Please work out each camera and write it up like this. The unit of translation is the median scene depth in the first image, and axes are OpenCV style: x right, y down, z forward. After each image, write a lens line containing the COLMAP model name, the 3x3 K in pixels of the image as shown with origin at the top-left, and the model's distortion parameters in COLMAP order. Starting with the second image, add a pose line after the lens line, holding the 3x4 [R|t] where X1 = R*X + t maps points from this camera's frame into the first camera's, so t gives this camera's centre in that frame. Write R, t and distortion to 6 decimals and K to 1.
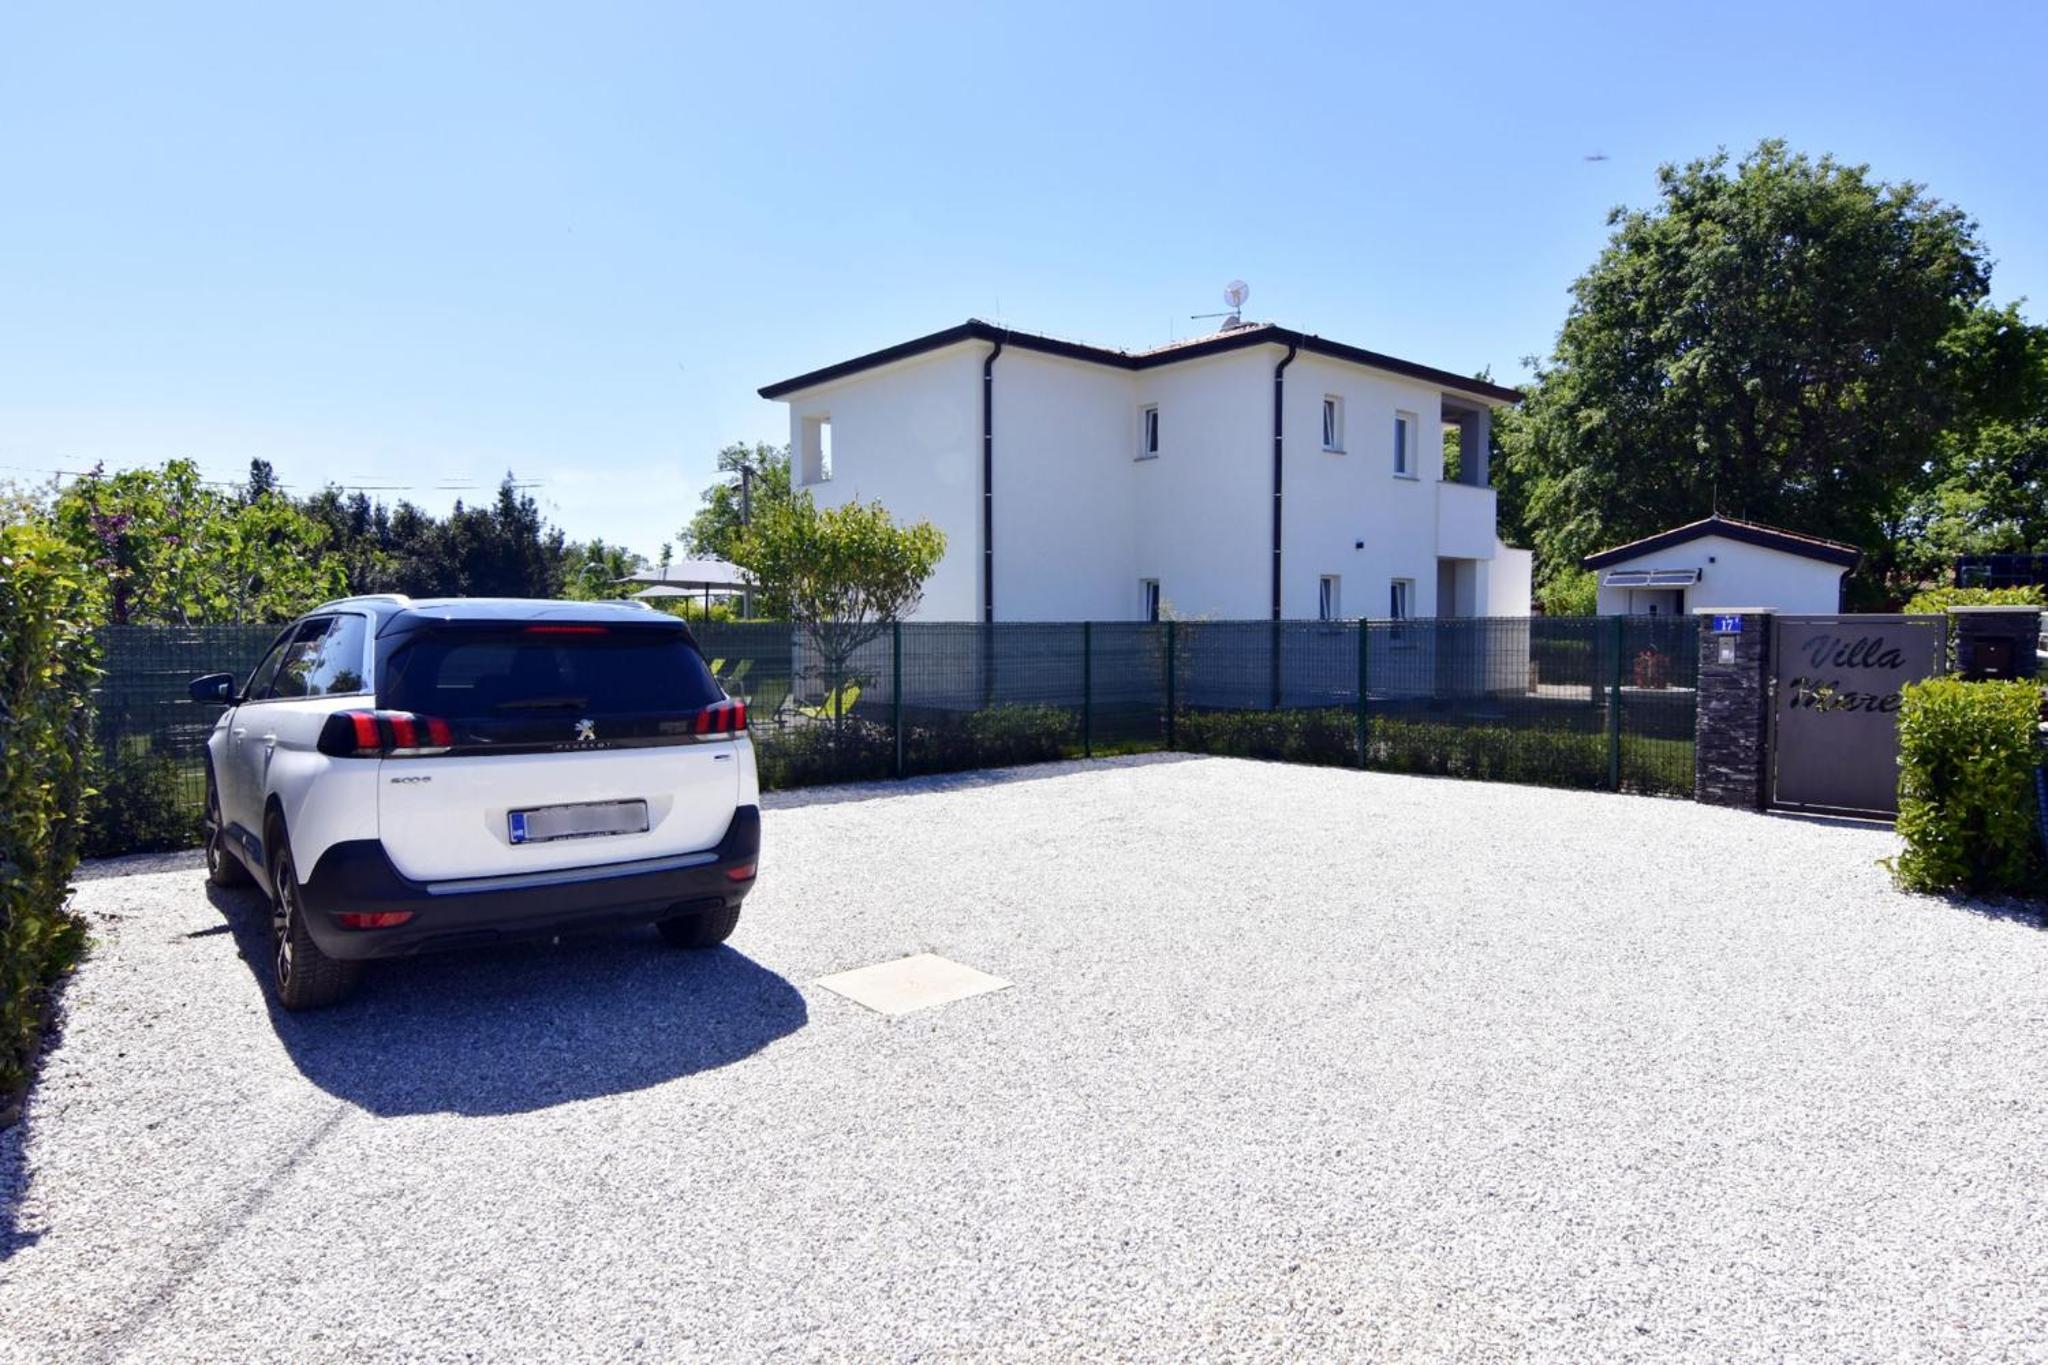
lens RADIAL K [[1178.1, 0, 1024.0], [0, 1178.1, 682.5], [0, 0, 1]] dist [-0.002609, 0.002210]
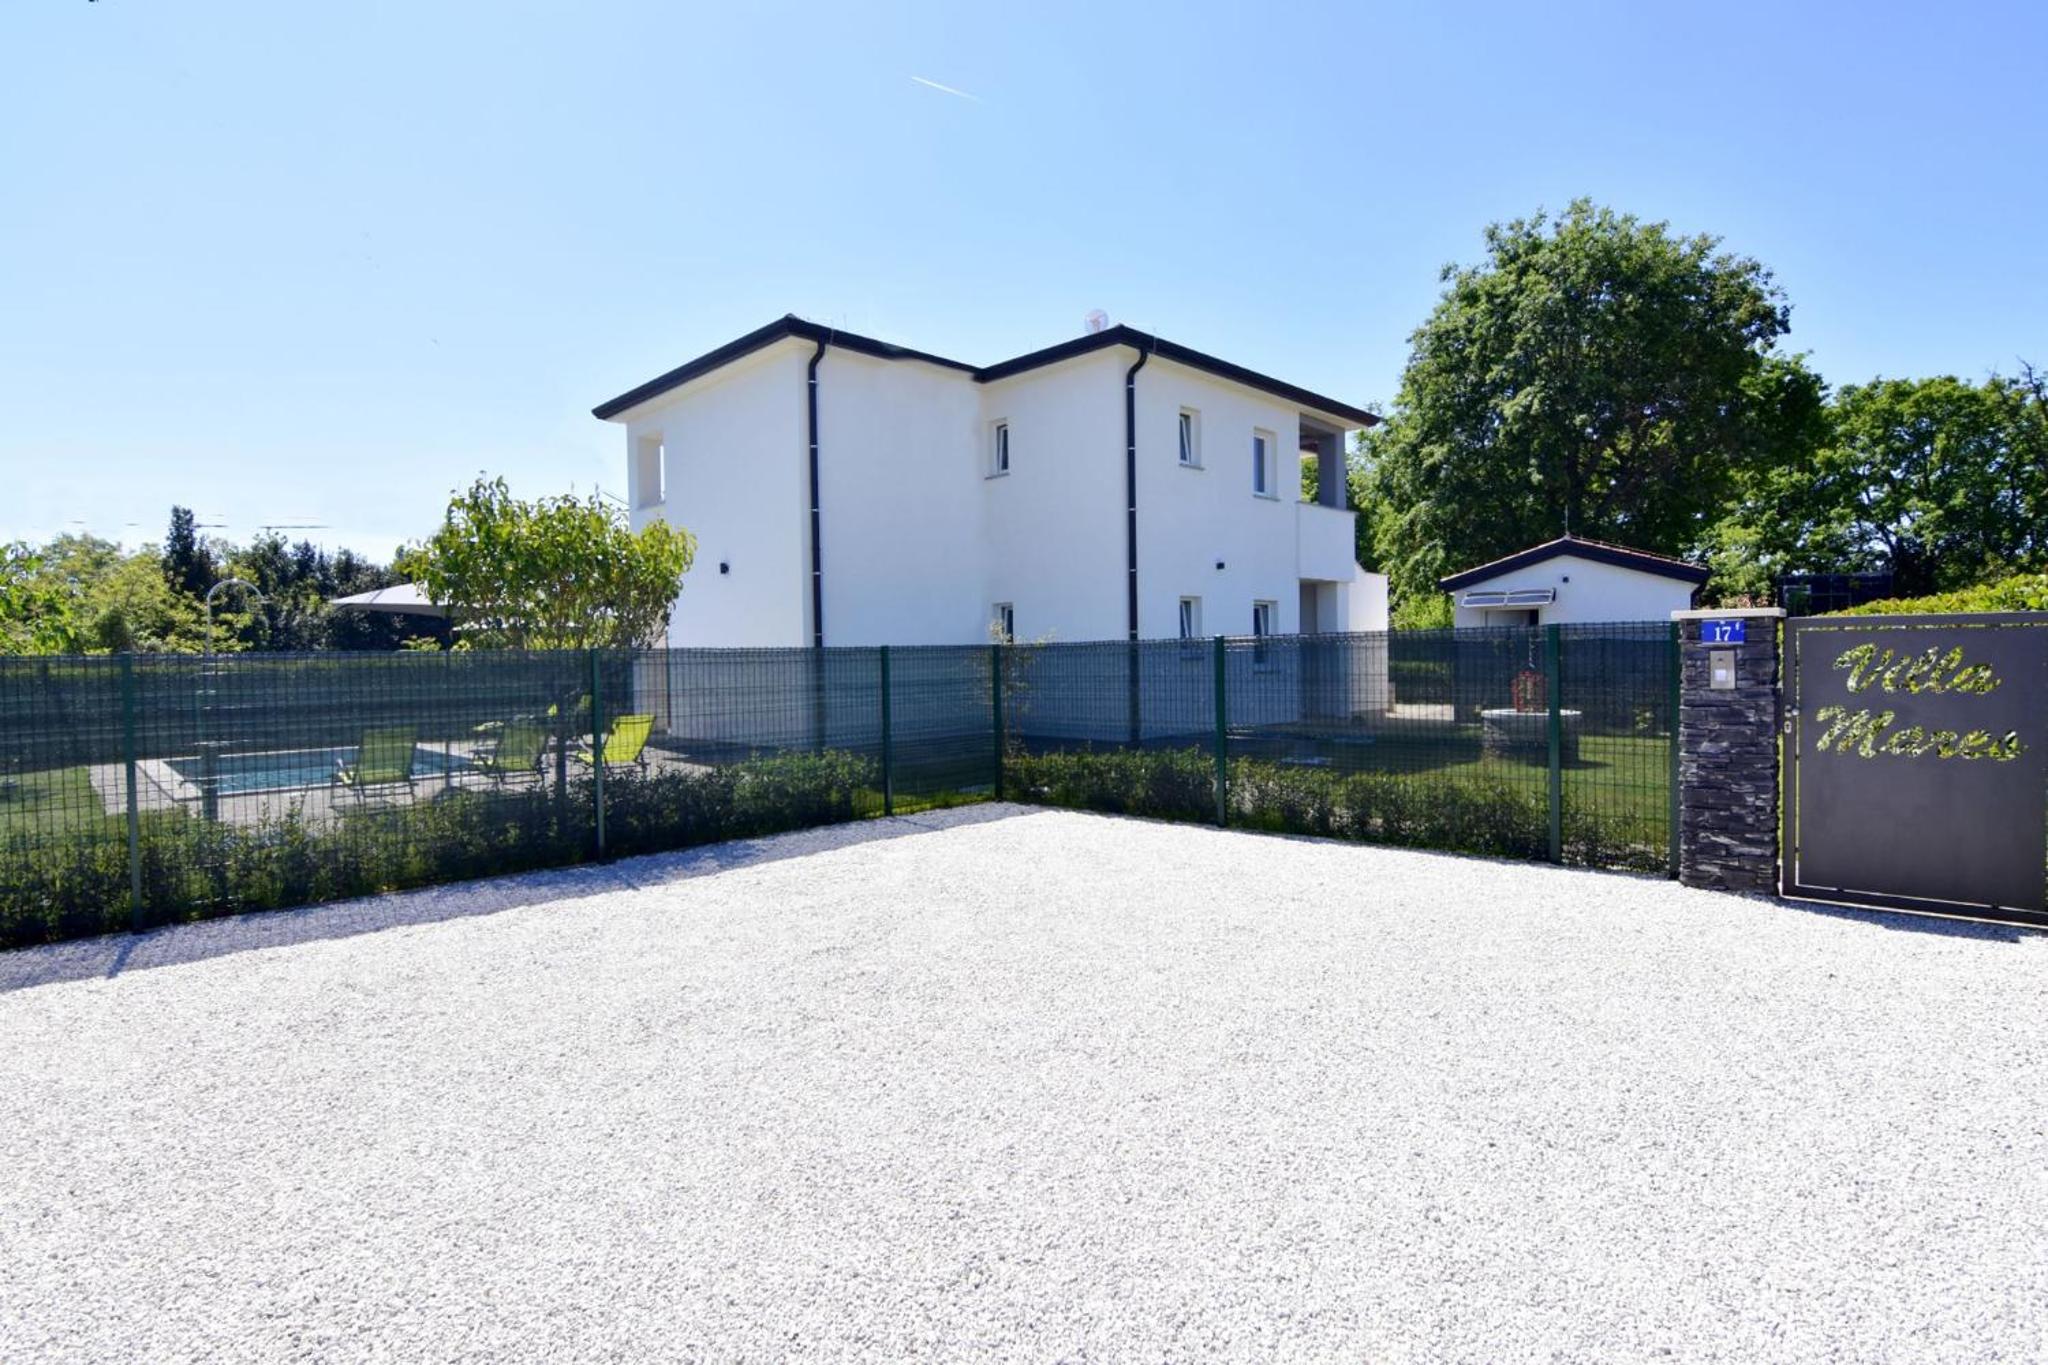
lens RADIAL K [[1001.4, 0, 1024.0], [0, 1001.4, 682.5], [0, 0, 1]] dist [-0.001558, -0.014609]
pose [[0.997064, -0.016759, 0.074711, 0.052387], [0.018455, 0.999586, -0.022065, -0.005400], [-0.074311, 0.023379, 0.996961, 0.167584]]
